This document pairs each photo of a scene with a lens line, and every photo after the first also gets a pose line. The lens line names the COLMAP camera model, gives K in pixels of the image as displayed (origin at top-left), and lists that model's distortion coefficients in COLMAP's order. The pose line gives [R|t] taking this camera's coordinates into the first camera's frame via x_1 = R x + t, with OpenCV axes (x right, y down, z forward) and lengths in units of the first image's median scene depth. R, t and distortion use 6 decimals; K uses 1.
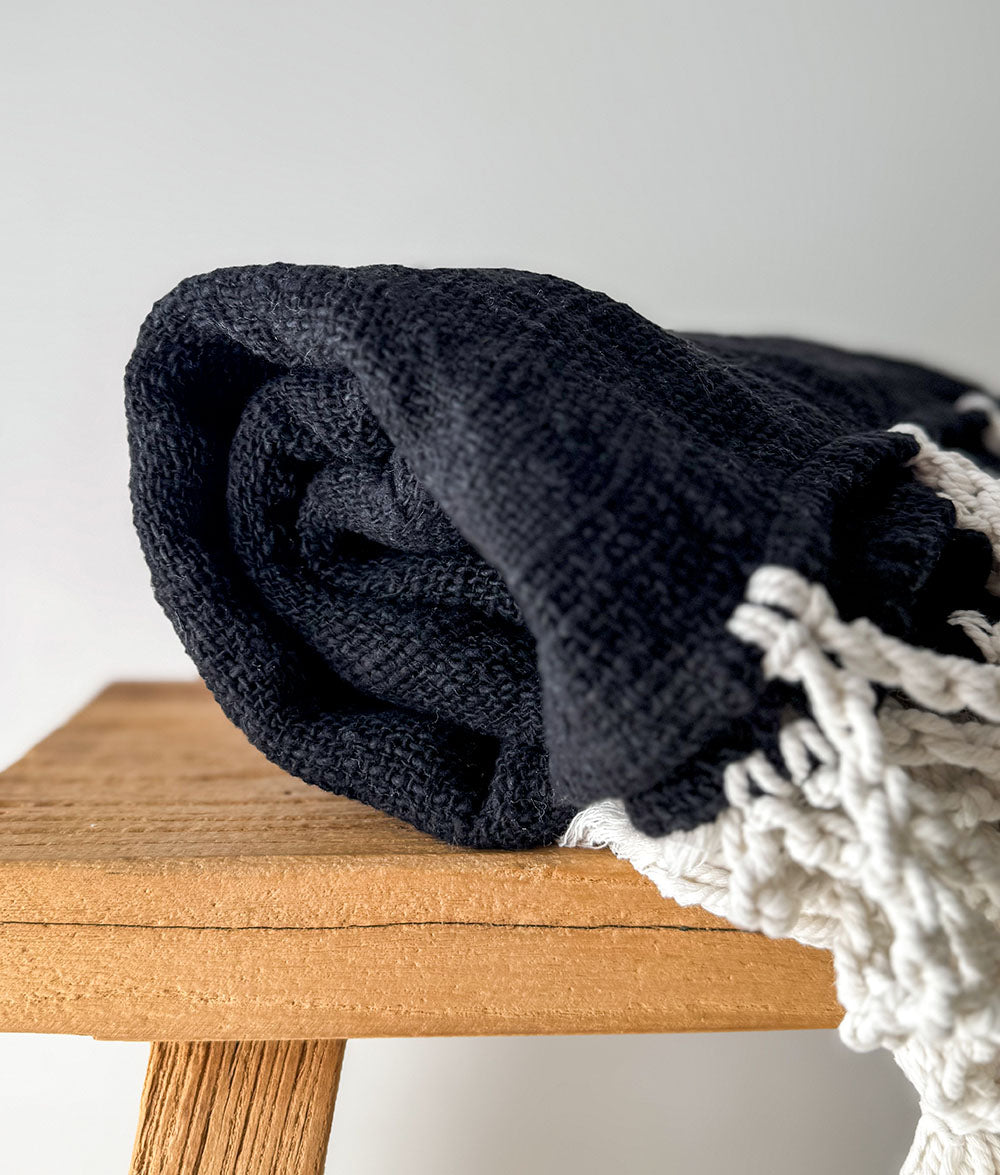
lens RADIAL K [[1487.2, 0, 548.9], [0, 1487.2, 586.3], [0, 0, 1]] dist [0.201567, -0.956253]
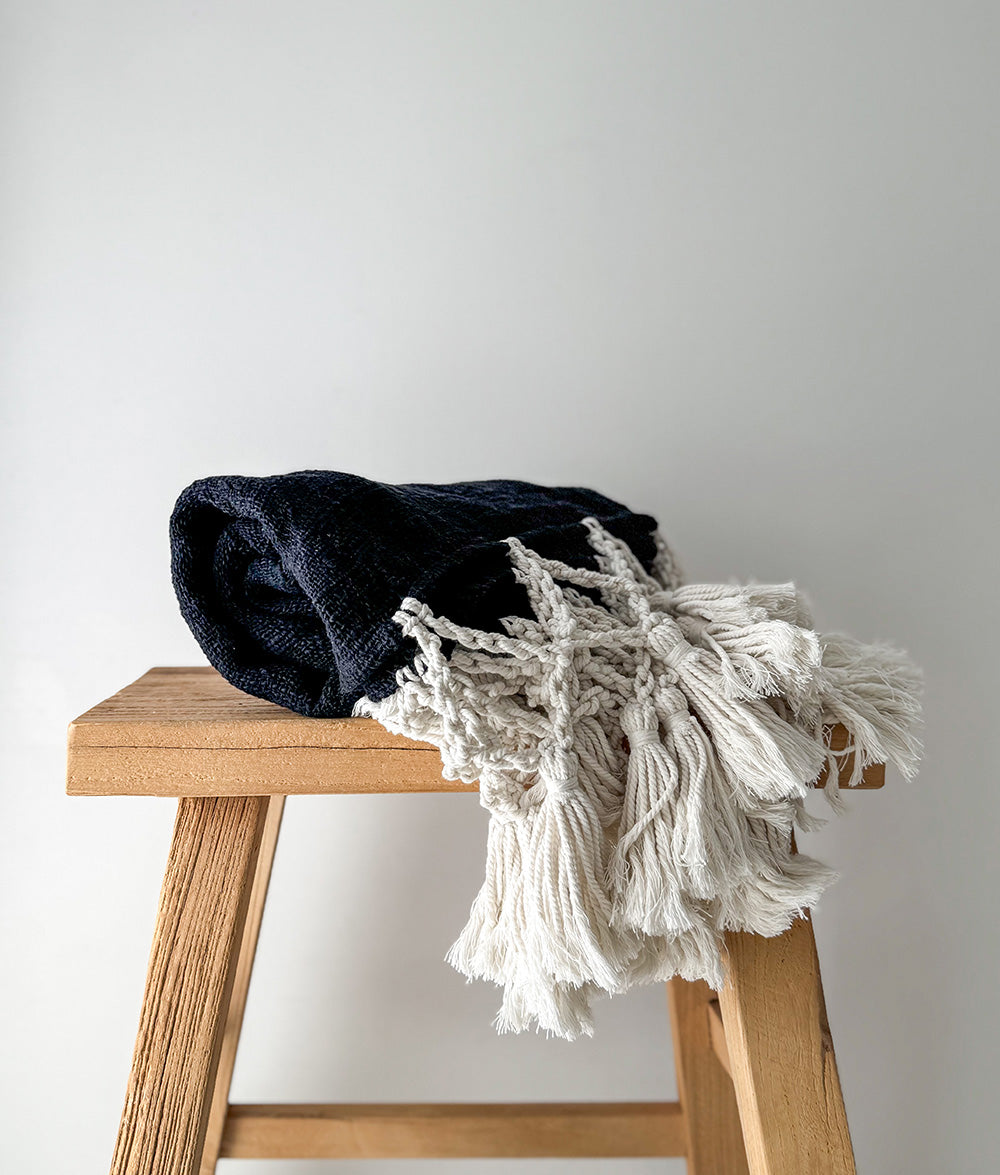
lens RADIAL K [[1487.2, 0, 548.9], [0, 1487.2, 586.3], [0, 0, 1]] dist [0.201567, -0.956253]
pose [[0.999970, -0.005888, -0.005088, 0.348191], [0.005691, 0.999265, -0.037901, 0.060221], [0.005308, 0.037871, 0.999269, -1.442985]]
